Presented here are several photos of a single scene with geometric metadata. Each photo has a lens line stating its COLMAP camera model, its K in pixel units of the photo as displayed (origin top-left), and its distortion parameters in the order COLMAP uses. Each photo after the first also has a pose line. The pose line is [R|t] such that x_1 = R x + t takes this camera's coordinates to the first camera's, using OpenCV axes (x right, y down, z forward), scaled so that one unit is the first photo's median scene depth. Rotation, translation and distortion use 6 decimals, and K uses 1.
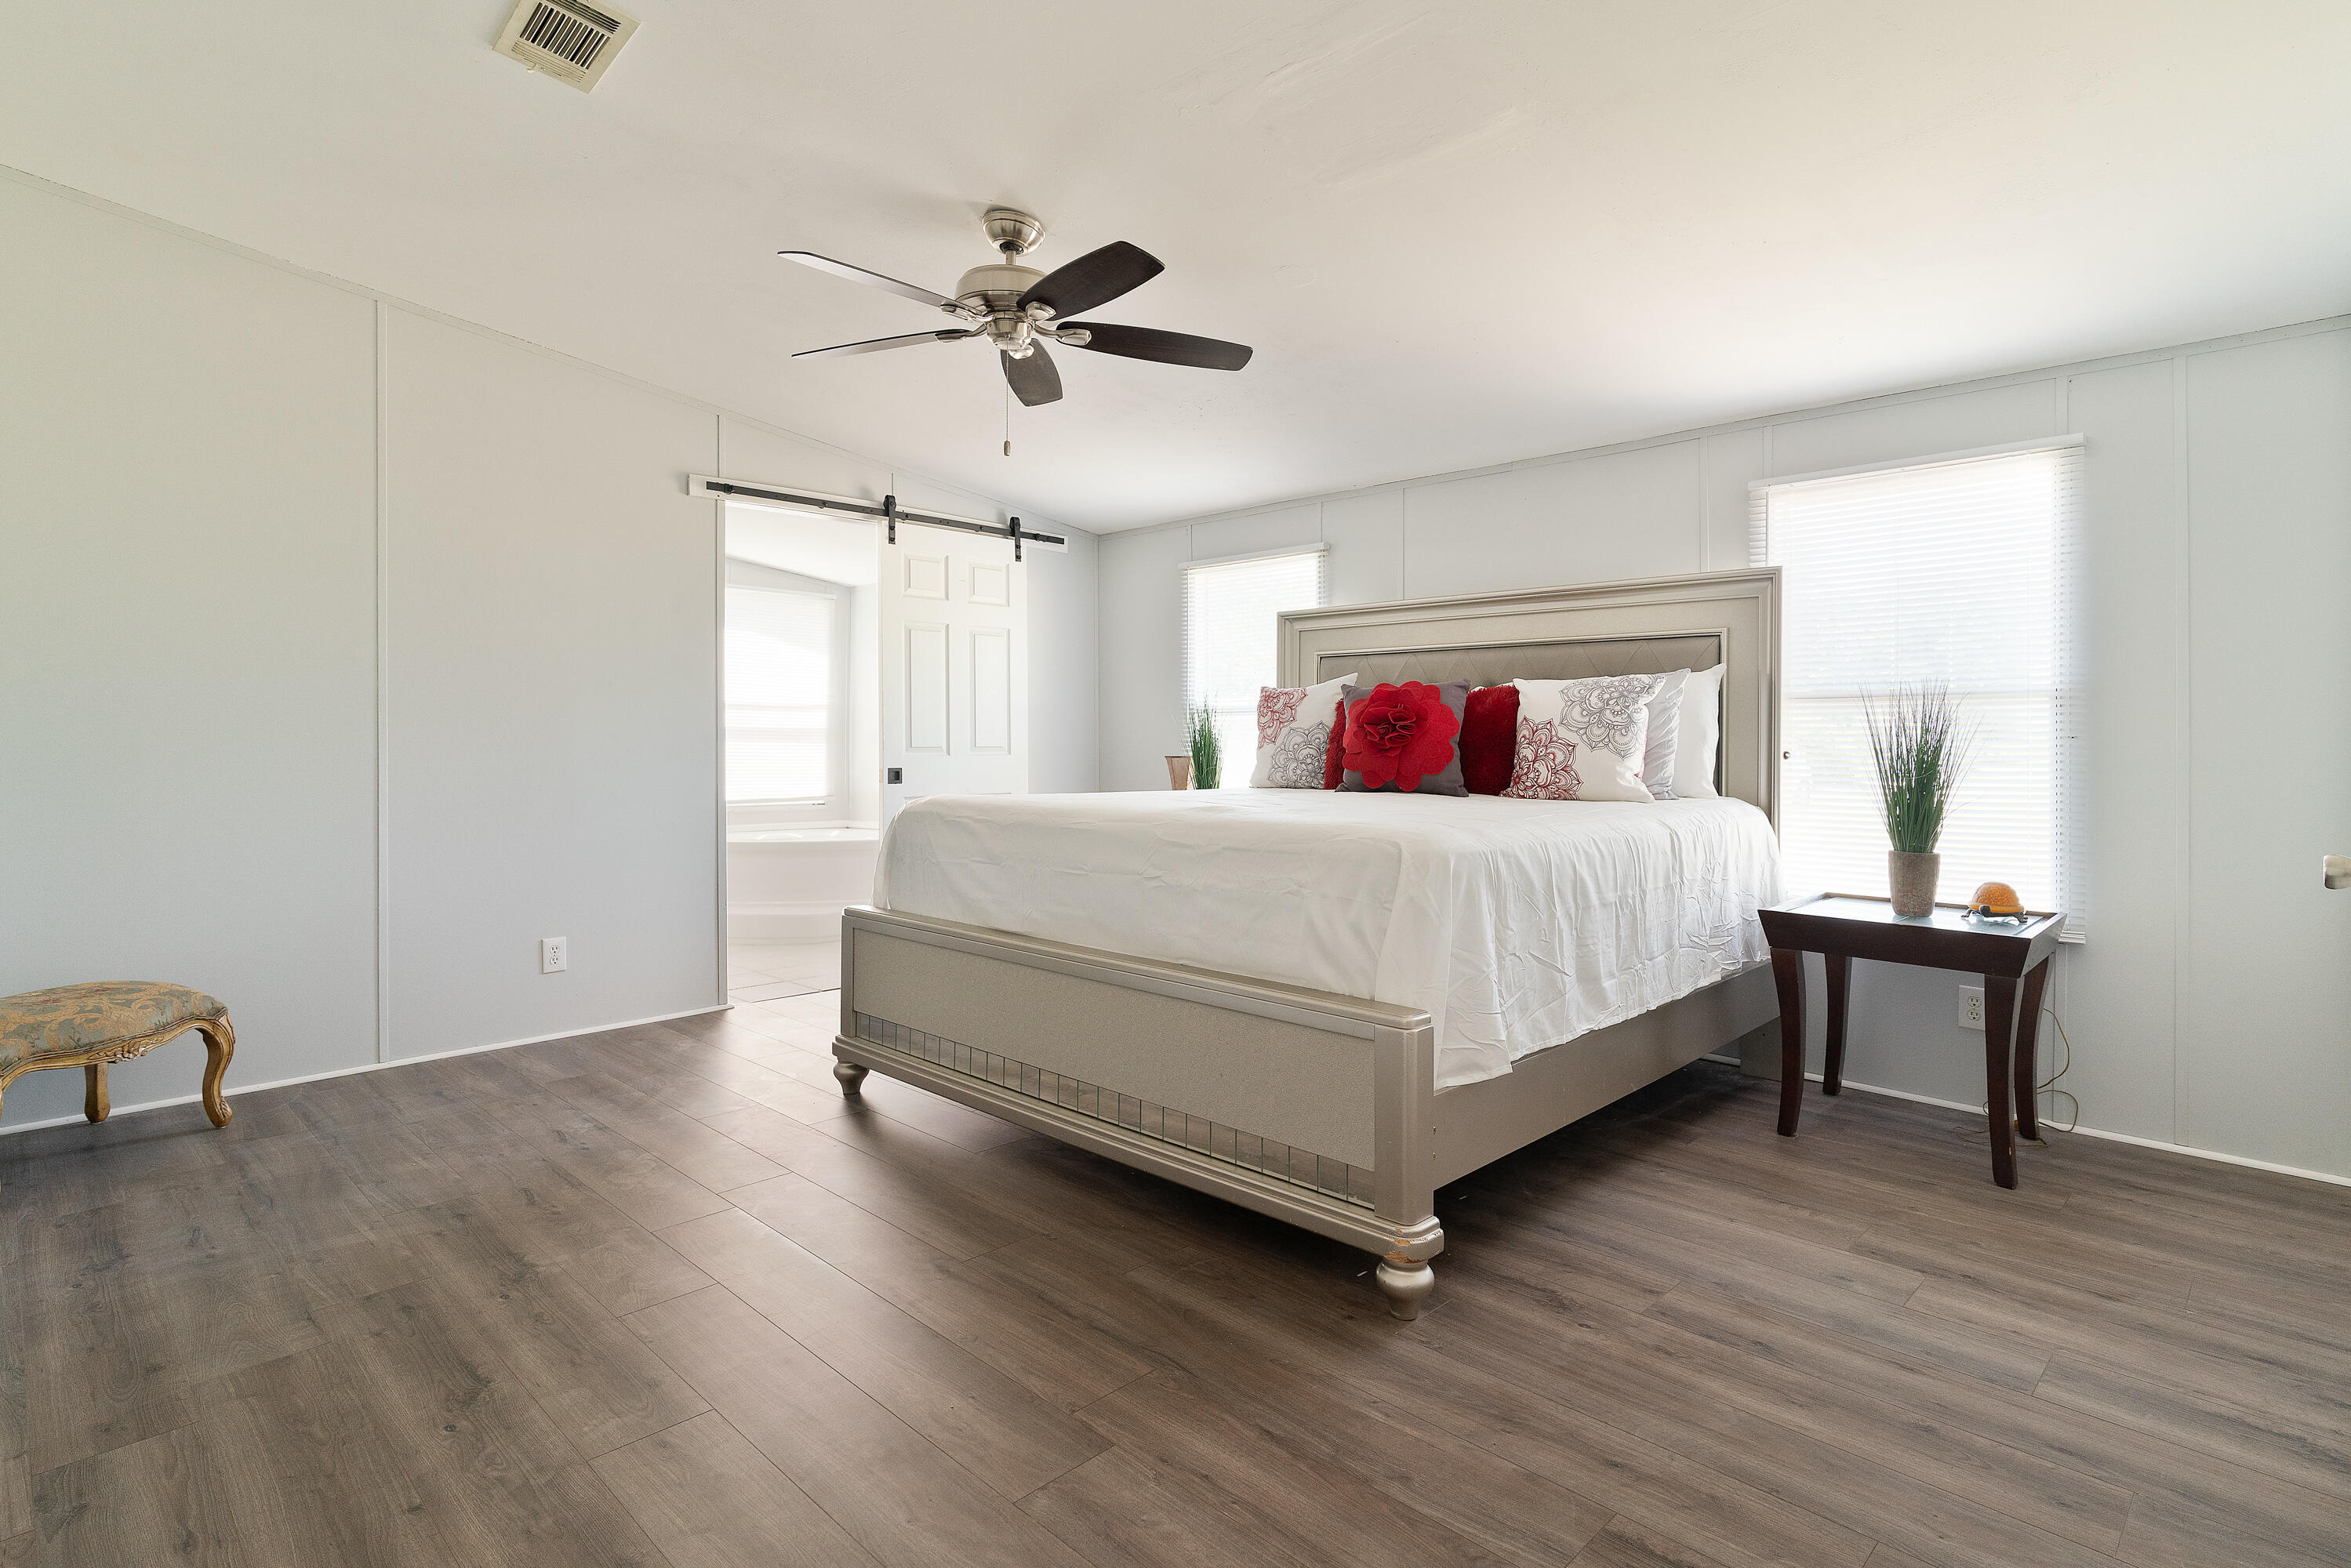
lens RADIAL K [[1169.2, 0, 1199.1], [0, 1169.2, 767.8], [0, 0, 1]] dist [0.004379, 0.000052]
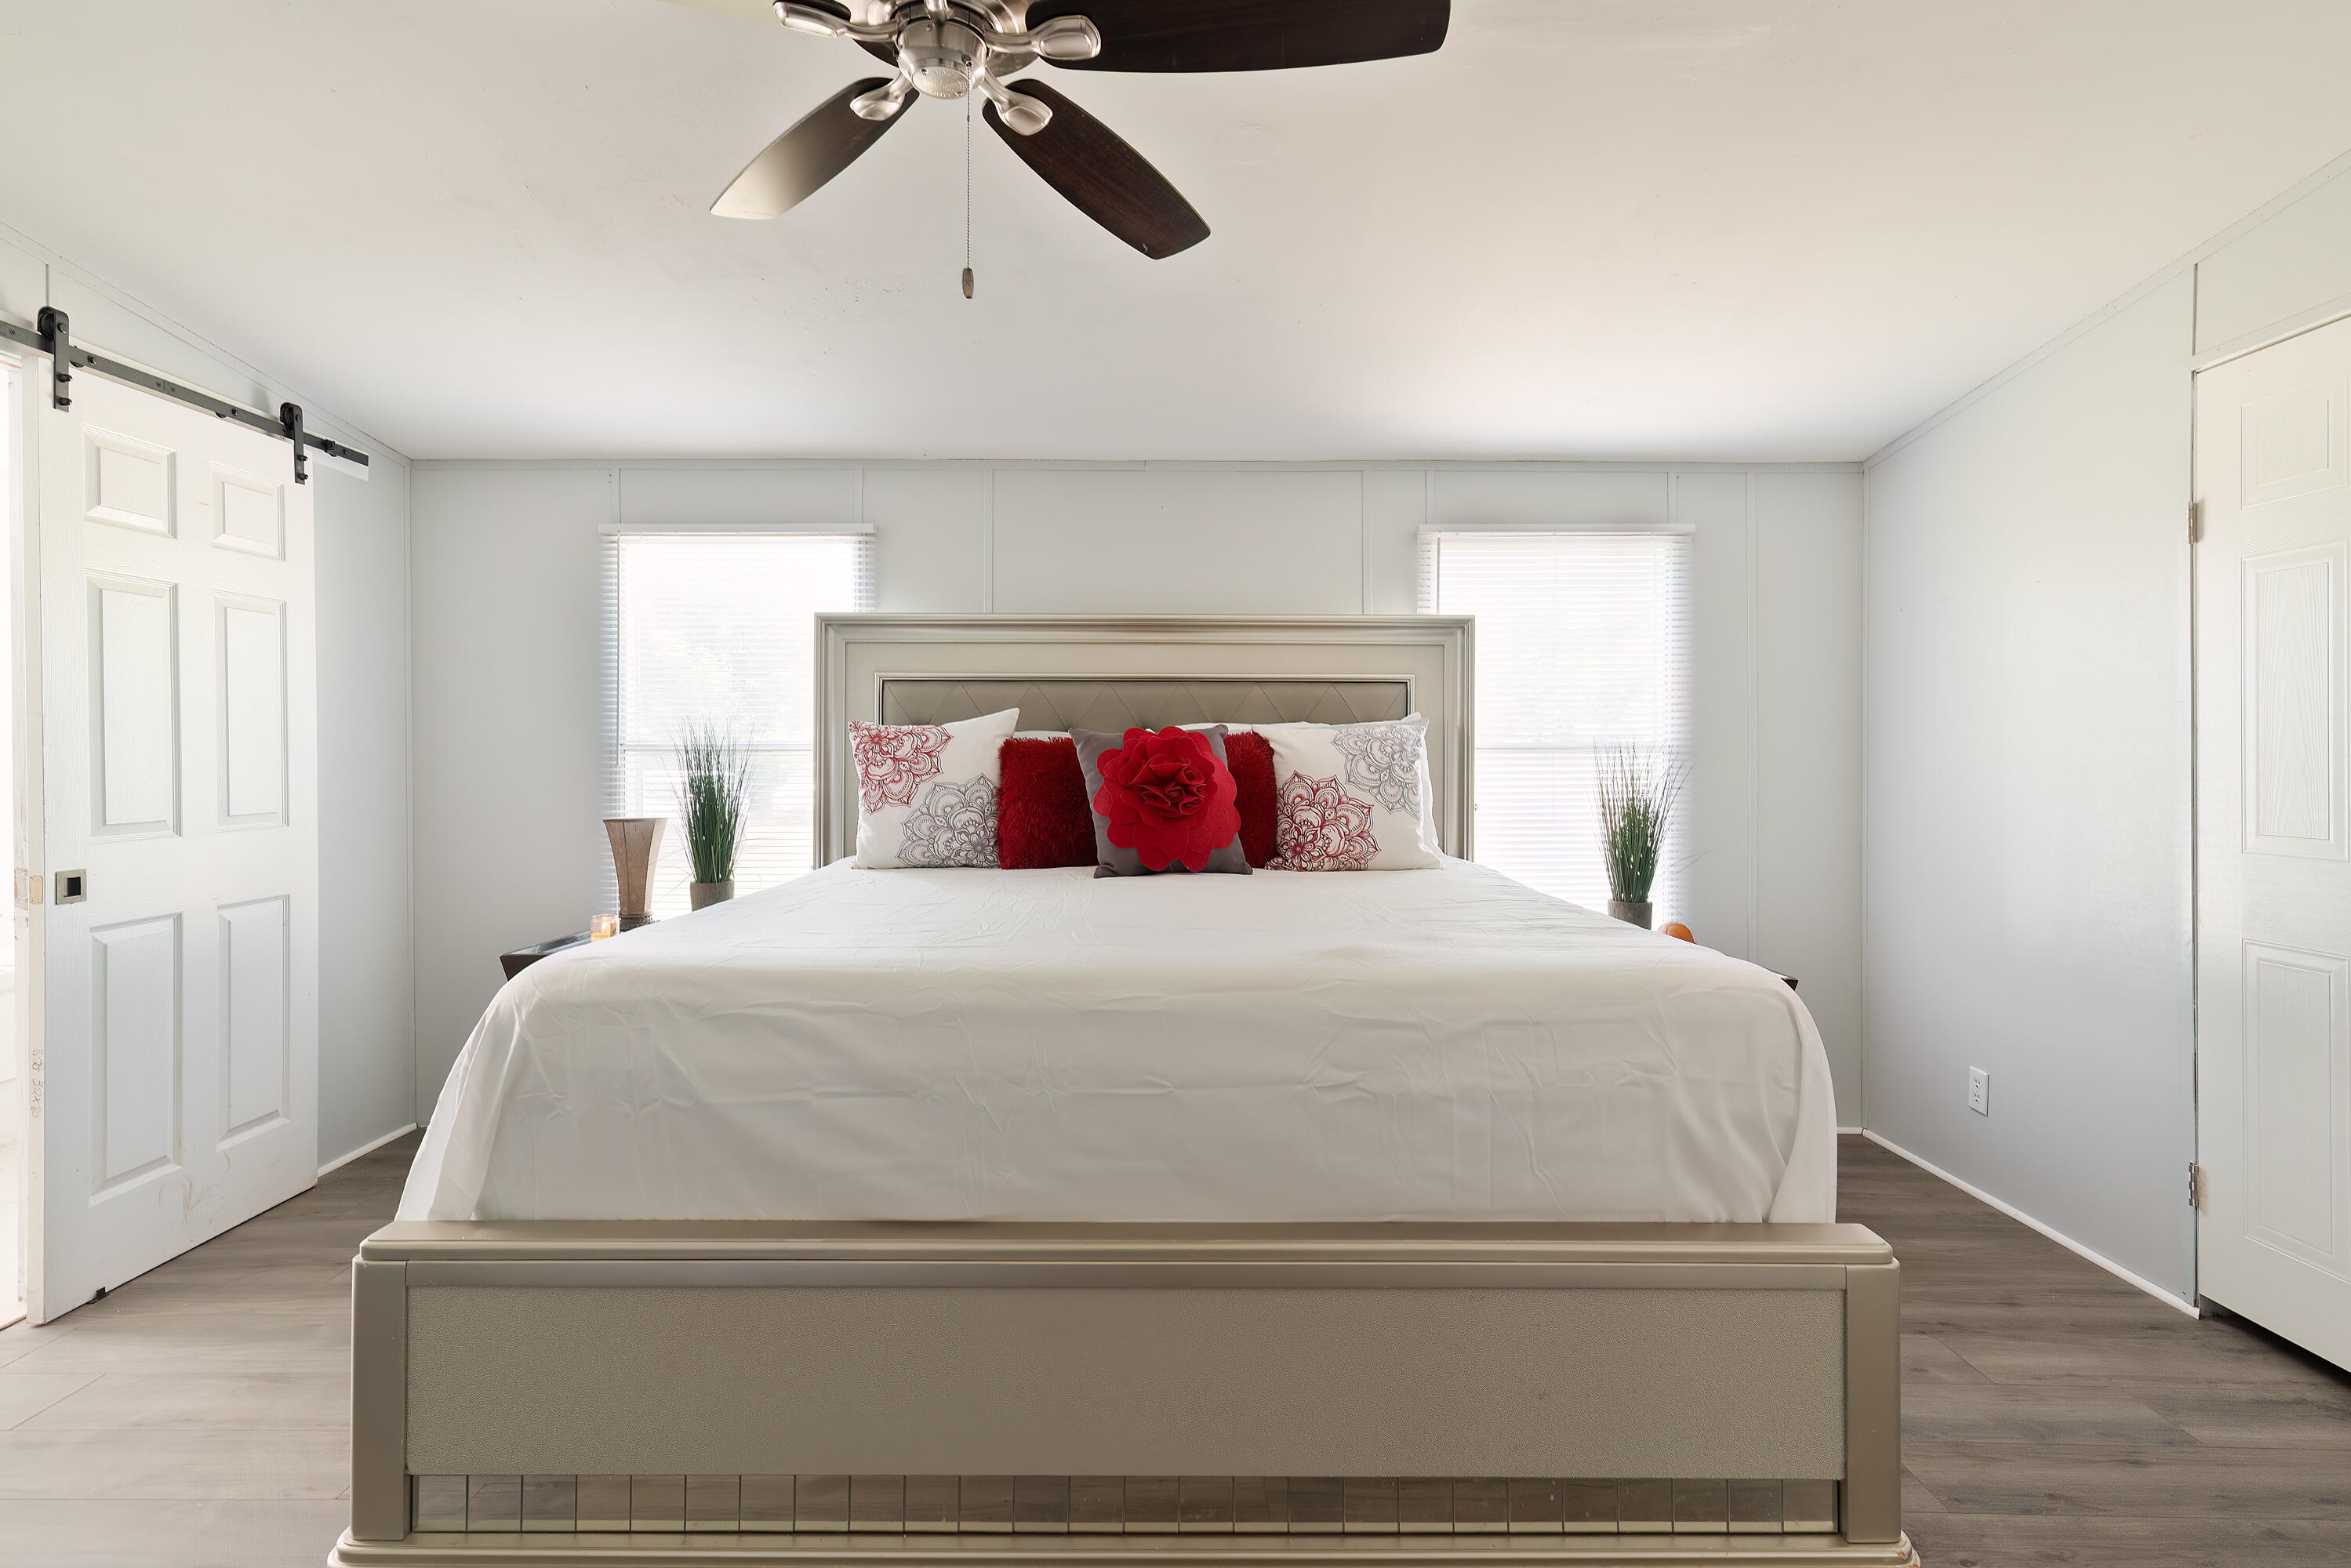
lens RADIAL K [[1169.2, 0, 1168.0], [0, 1169.2, 771.7], [0, 0, 1]] dist [0.004379, 0.000052]
pose [[0.727673, -0.014060, 0.685780, -0.360679], [0.016962, 0.999853, 0.002501, -0.047626], [-0.685714, 0.009812, 0.727805, 0.453732]]
